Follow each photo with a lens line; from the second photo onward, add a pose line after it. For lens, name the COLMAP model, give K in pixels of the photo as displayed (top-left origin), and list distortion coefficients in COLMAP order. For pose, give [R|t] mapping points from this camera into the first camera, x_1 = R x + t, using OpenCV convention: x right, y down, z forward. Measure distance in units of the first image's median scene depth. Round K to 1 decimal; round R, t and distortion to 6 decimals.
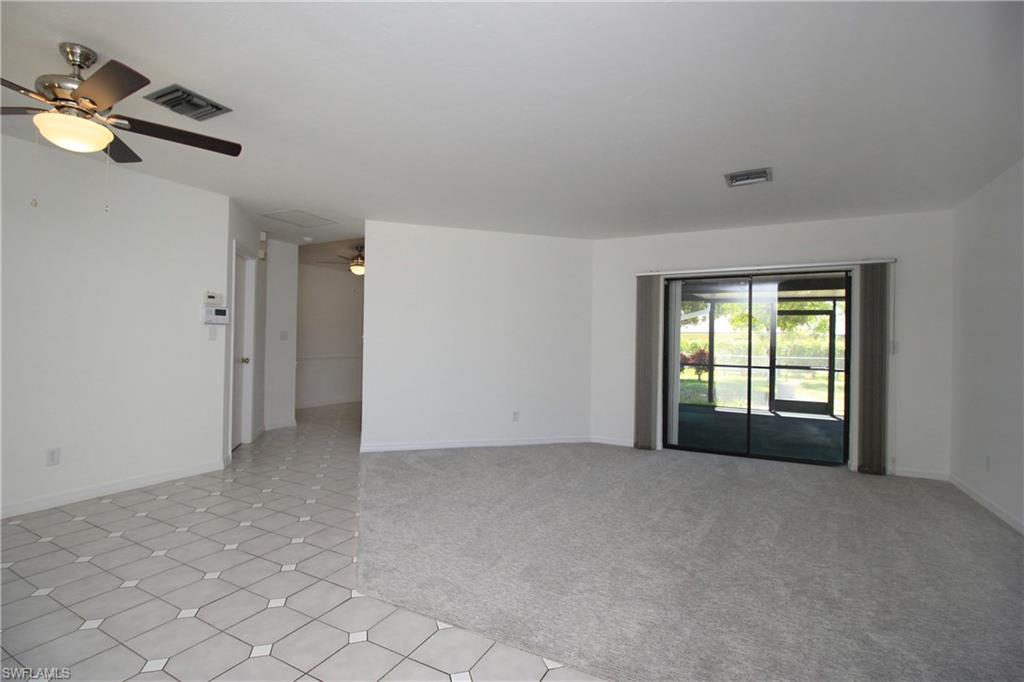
lens RADIAL K [[475.8, 0, 515.6], [0, 475.8, 343.6], [0, 0, 1]] dist [-0.002440, -0.013212]
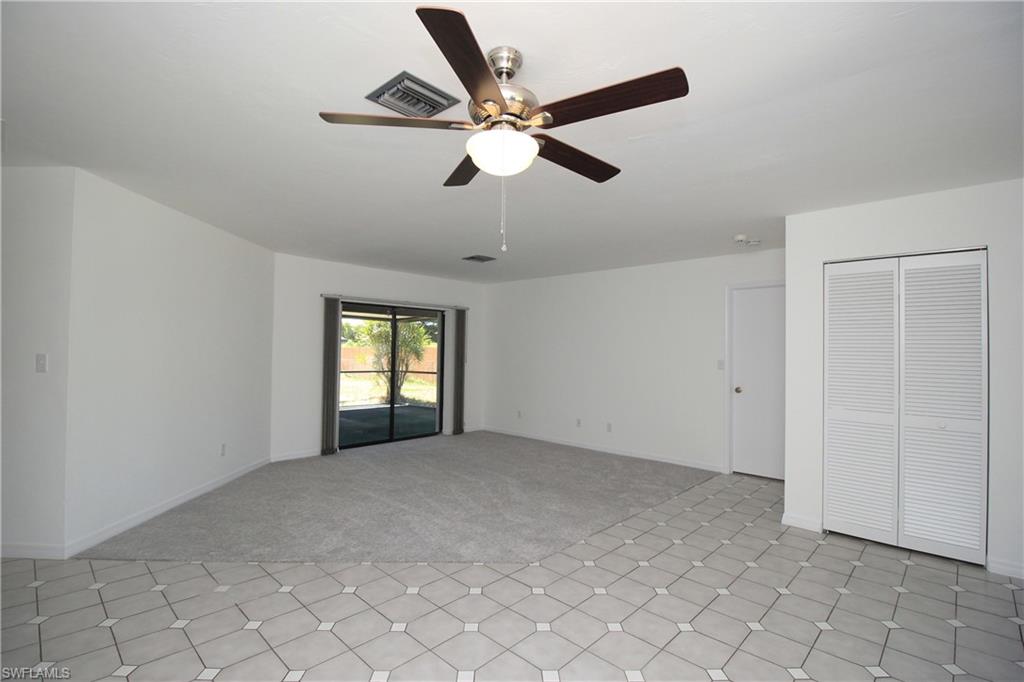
lens RADIAL K [[475.8, 0, 515.6], [0, 475.8, 343.6], [0, 0, 1]] dist [-0.002440, -0.013212]
pose [[0.279612, -0.000490, 0.960113, -0.821335], [-0.010280, 0.999941, 0.003505, -0.054543], [-0.960058, -0.010850, 0.279591, 0.335849]]
